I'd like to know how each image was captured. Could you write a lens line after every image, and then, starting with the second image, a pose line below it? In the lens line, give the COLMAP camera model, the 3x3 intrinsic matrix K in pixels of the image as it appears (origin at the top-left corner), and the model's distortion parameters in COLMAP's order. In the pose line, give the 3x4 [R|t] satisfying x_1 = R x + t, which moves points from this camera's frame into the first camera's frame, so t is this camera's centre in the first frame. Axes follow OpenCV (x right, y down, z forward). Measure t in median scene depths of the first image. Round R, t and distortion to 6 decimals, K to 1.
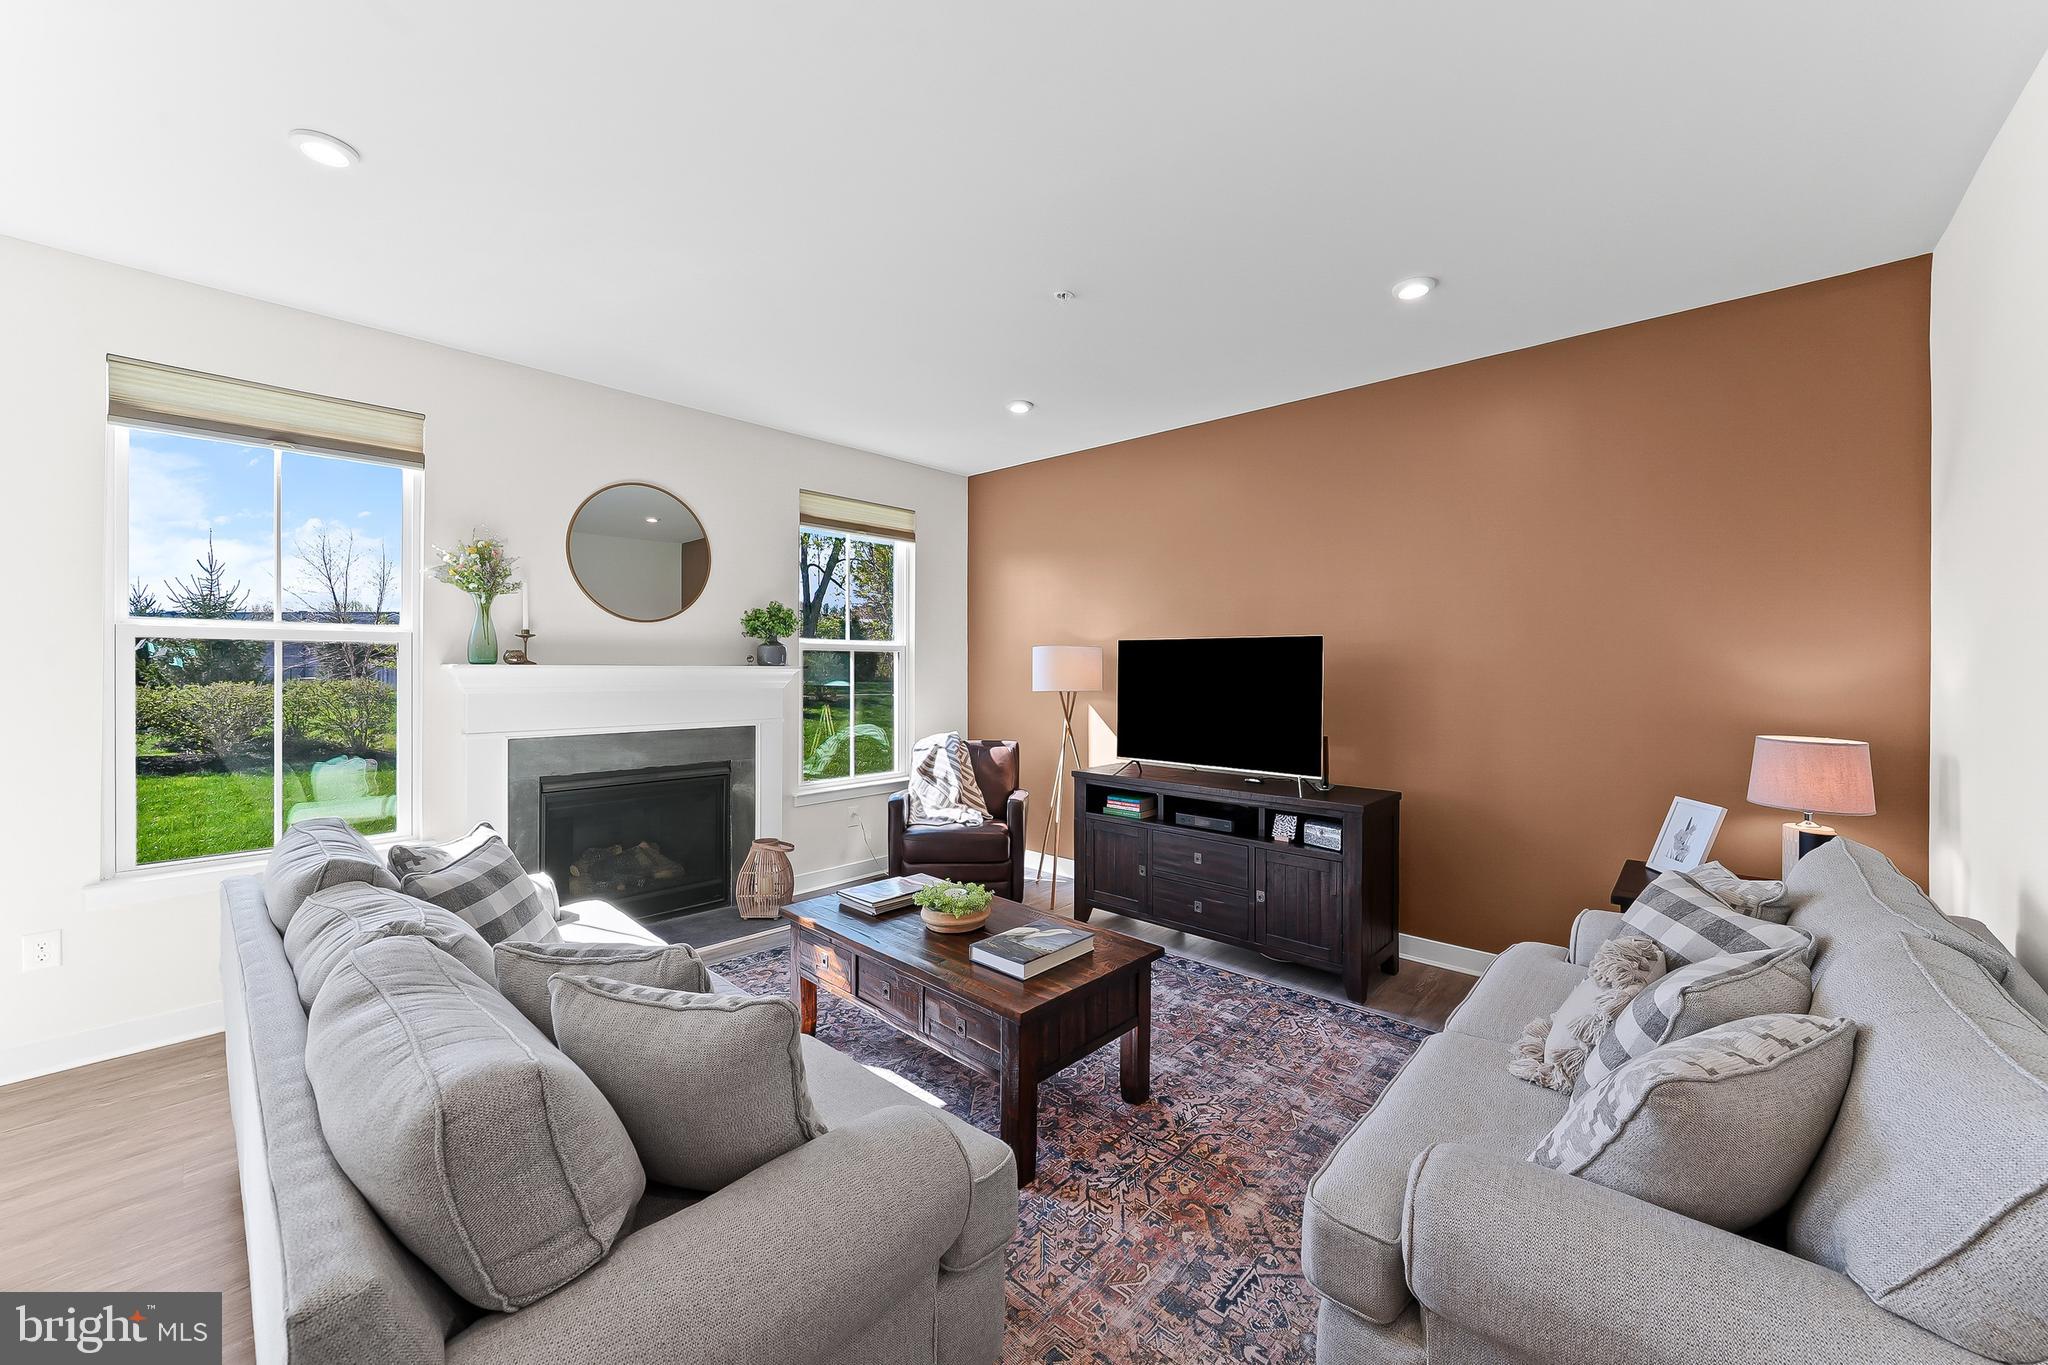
lens RADIAL K [[783.9, 0, 1021.6], [0, 783.9, 662.9], [0, 0, 1]] dist [-0.008728, 0.000365]
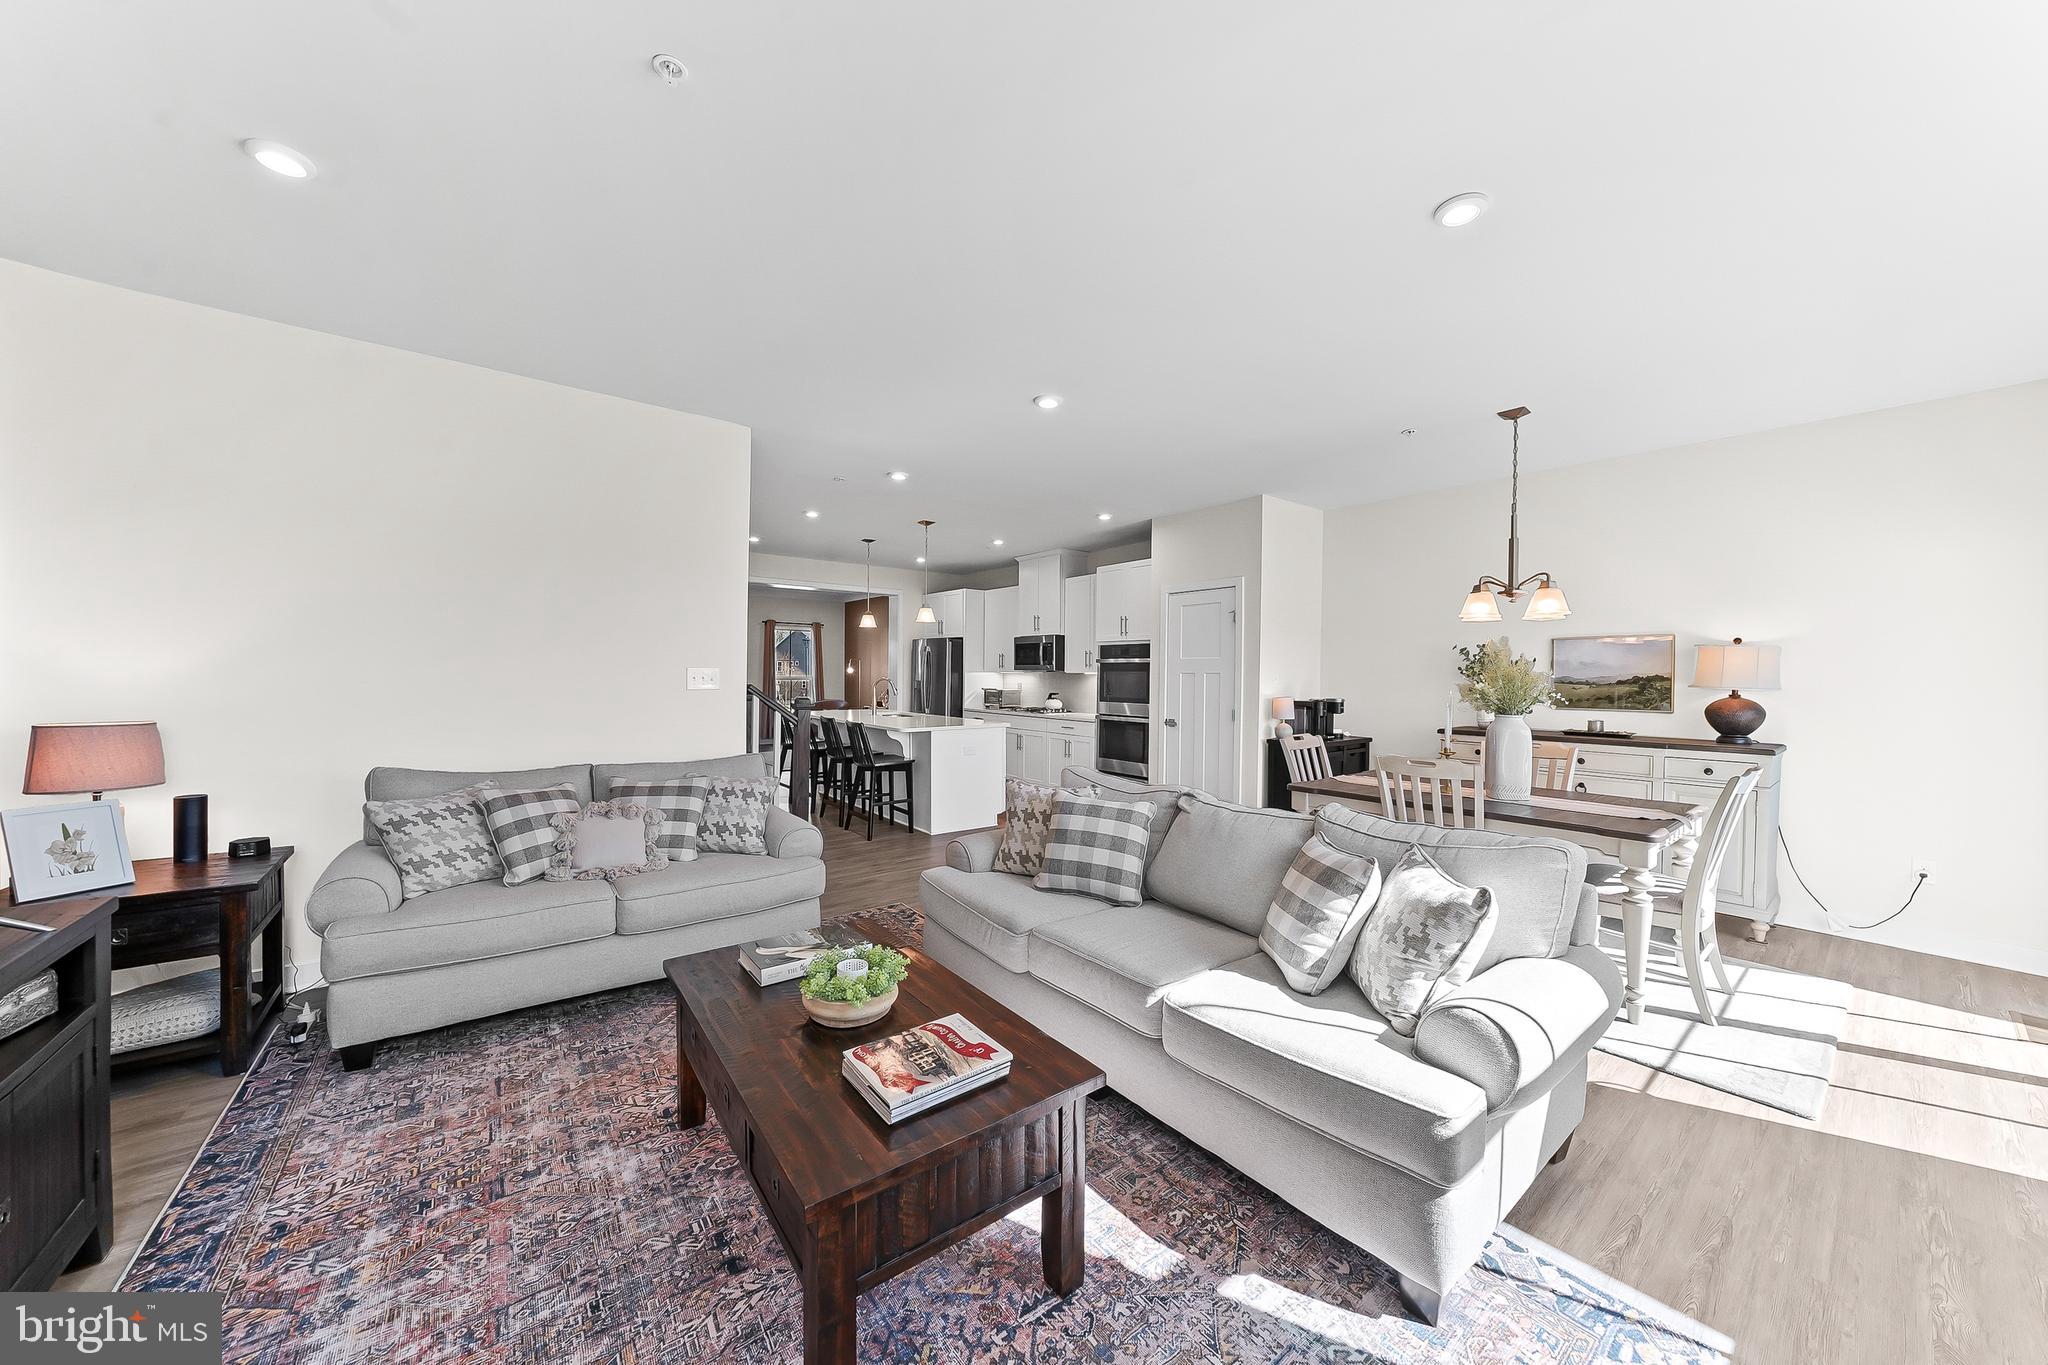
lens RADIAL K [[709.6, 0, 1018.5], [0, 709.6, 677.2], [0, 0, 1]] dist [-0.010921, -0.000049]
pose [[-0.984884, -0.015780, 0.172497, -0.275151], [-0.015654, 0.999875, 0.002089, 0.010269], [-0.172508, -0.000643, -0.985008, 1.282145]]
